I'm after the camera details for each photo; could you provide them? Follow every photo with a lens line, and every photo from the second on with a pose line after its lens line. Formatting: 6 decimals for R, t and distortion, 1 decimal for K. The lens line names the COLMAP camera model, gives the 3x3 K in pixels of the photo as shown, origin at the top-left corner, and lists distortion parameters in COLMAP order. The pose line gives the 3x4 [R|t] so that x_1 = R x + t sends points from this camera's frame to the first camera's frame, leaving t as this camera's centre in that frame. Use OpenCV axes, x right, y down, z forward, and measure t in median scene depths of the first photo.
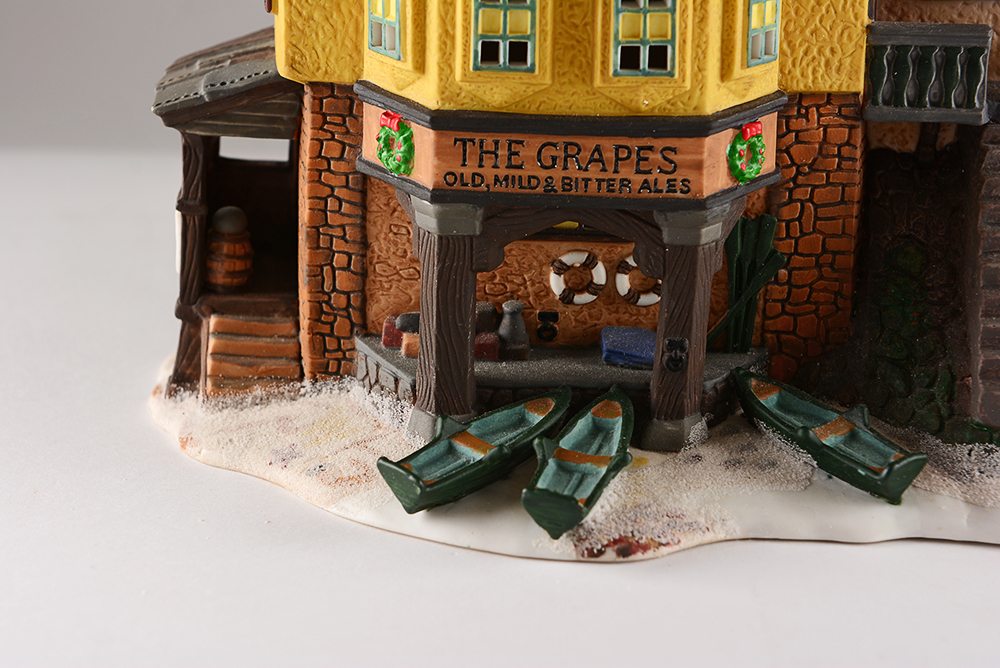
lens RADIAL K [[2755.3, 0, 500.0], [0, 2755.3, 334.0], [0, 0, 1]] dist [0.118221, 0.315426]
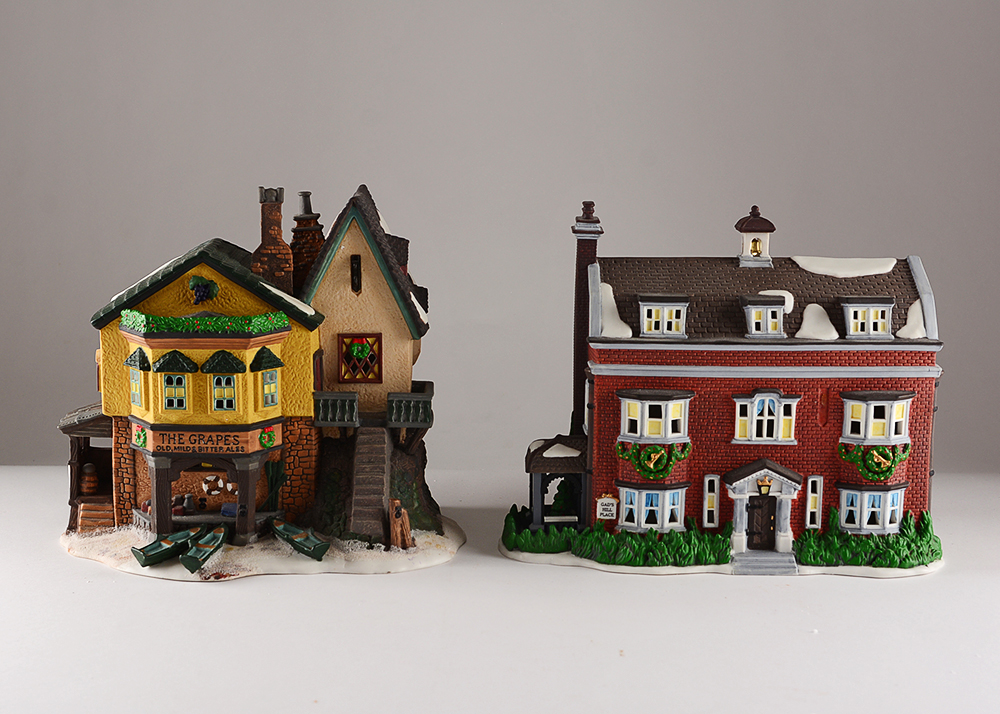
lens RADIAL K [[1653.6, 0, 534.0], [0, 1653.6, 407.6], [0, 0, 1]] dist [-0.055722, 0.040969]
pose [[0.997257, -0.016892, 0.072057, 0.236880], [0.025210, 0.992913, -0.116139, 0.104839], [-0.069585, 0.117637, 0.990616, -0.679798]]
